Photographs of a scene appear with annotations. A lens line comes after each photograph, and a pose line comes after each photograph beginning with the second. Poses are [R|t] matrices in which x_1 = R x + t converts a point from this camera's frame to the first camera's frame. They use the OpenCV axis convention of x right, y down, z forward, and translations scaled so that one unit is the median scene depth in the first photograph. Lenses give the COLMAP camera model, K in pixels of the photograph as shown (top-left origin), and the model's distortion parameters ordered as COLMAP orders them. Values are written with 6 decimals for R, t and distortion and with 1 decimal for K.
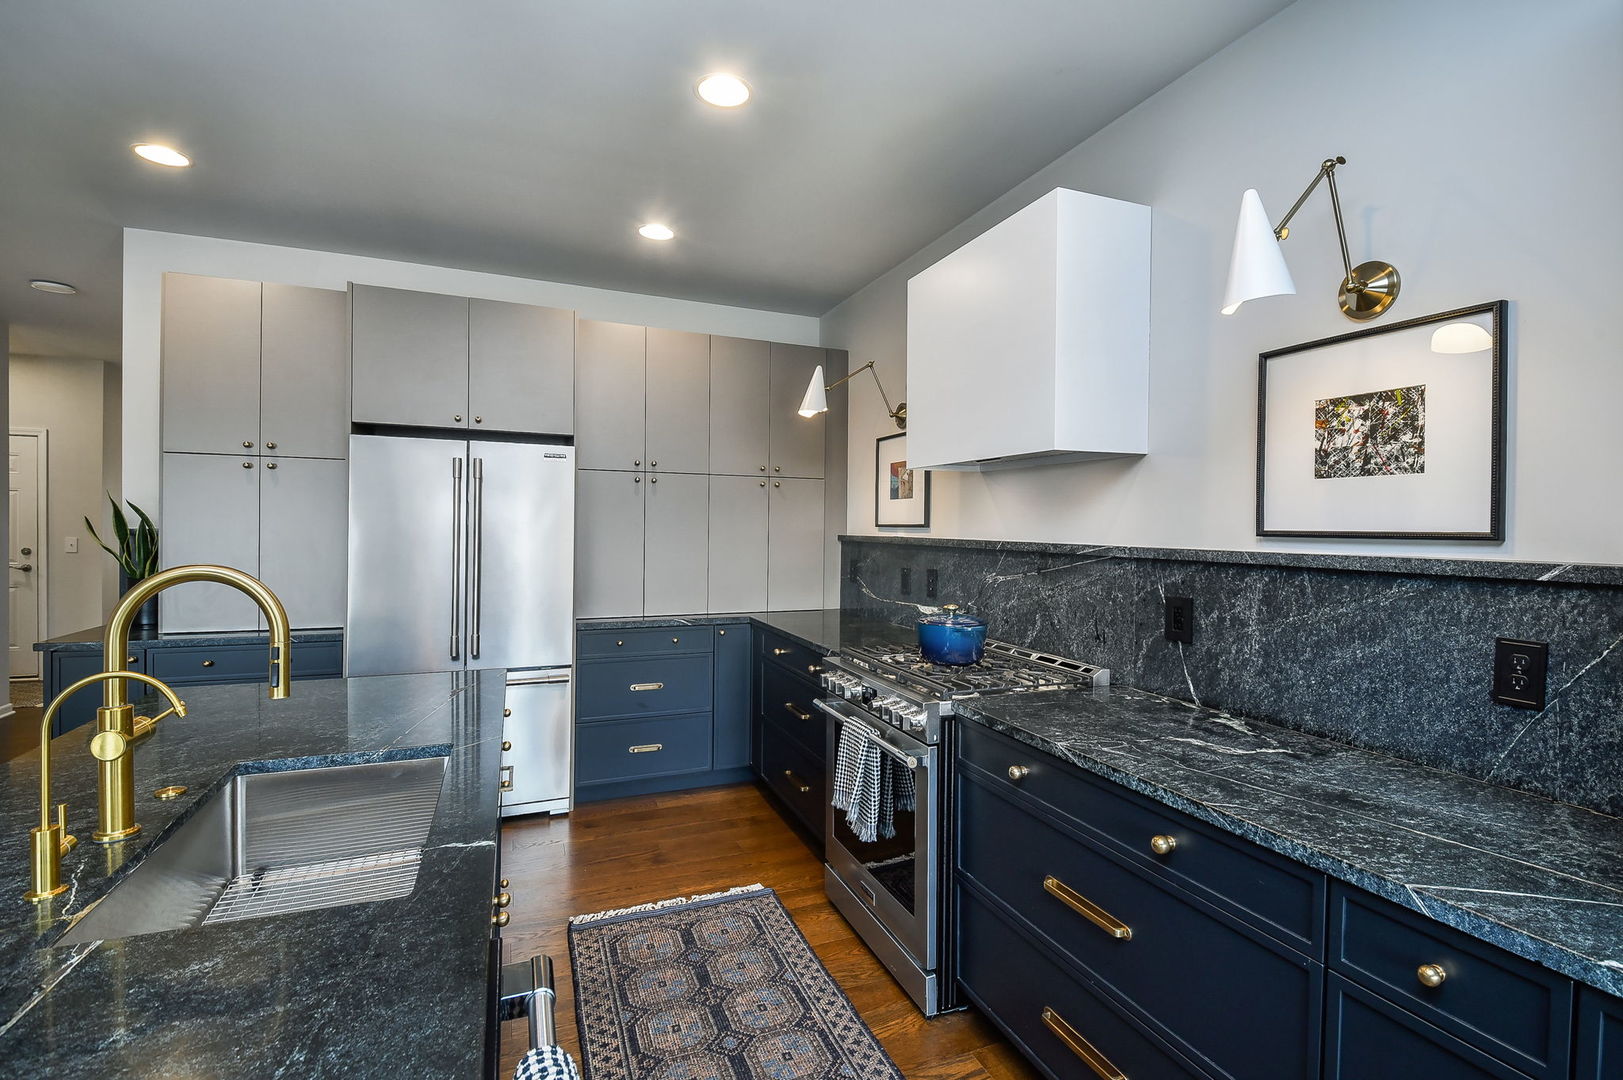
lens RADIAL K [[748.8, 0, 814.1], [0, 748.8, 538.2], [0, 0, 1]] dist [-0.012110, -0.001474]
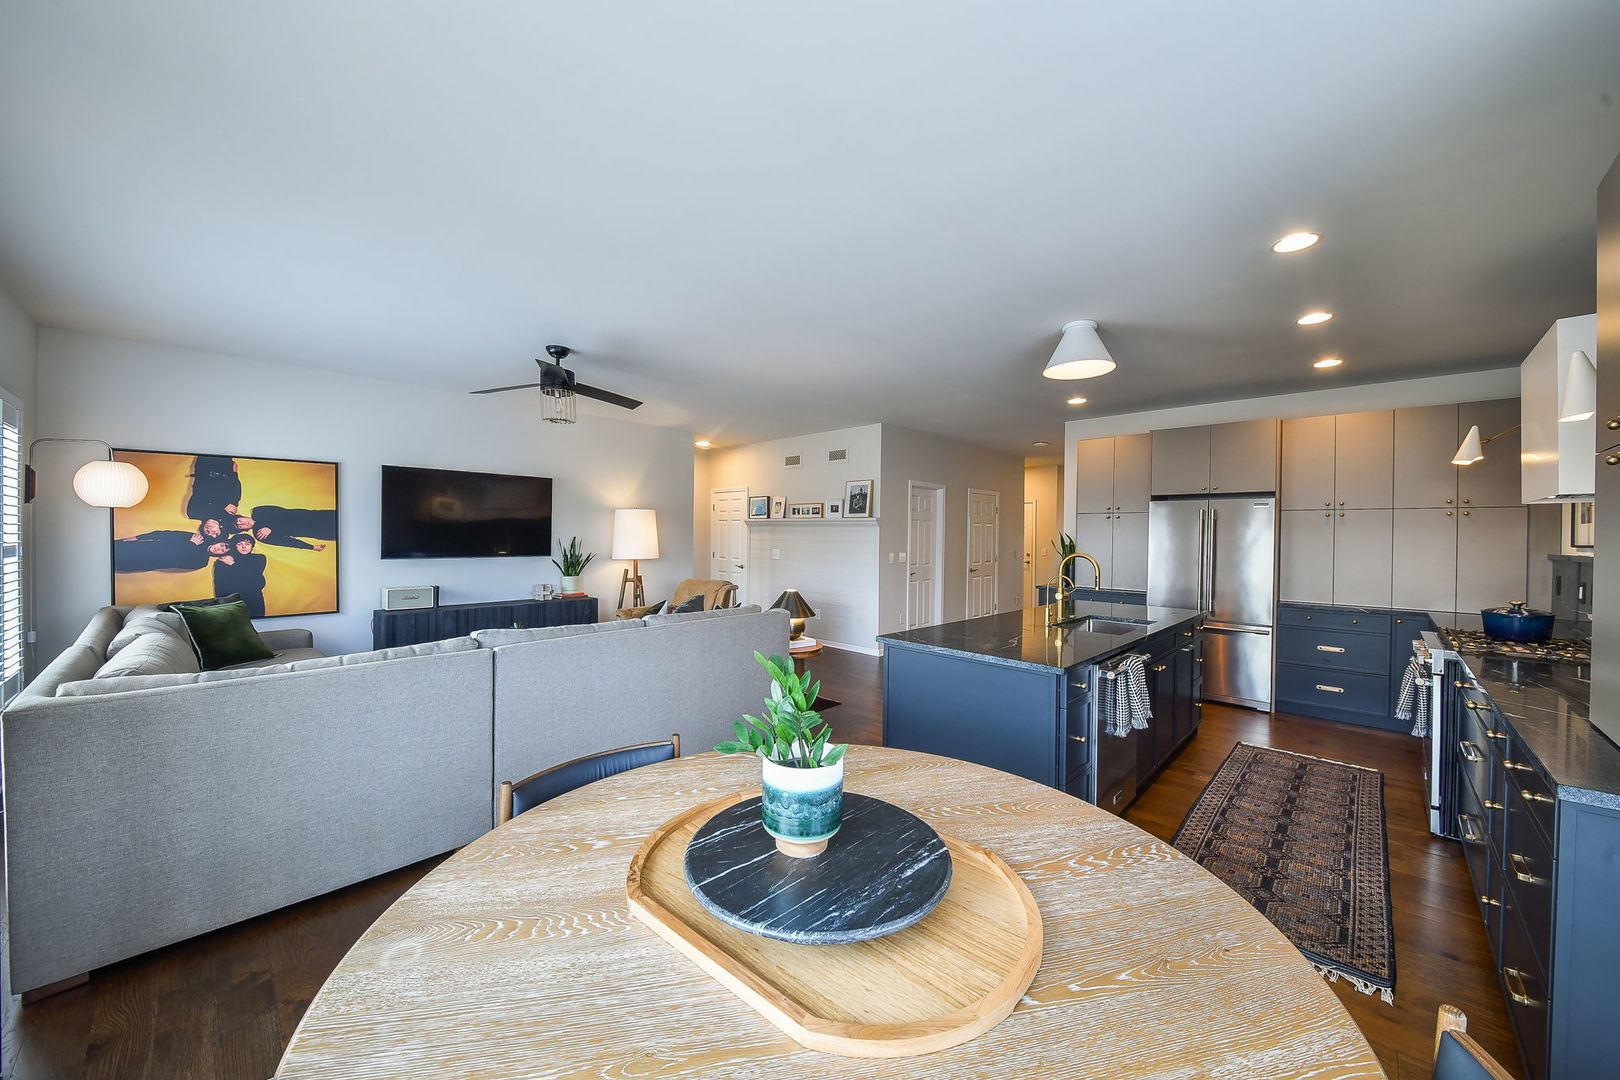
lens RADIAL K [[621.2, 0, 811.9], [0, 621.2, 543.4], [0, 0, 1]] dist [-0.001265, -0.000203]
pose [[0.420800, 0.002657, -0.907149, 0.522347], [-0.021203, 0.999751, -0.006908, 0.013790], [0.906905, 0.022141, 0.420752, -0.557995]]
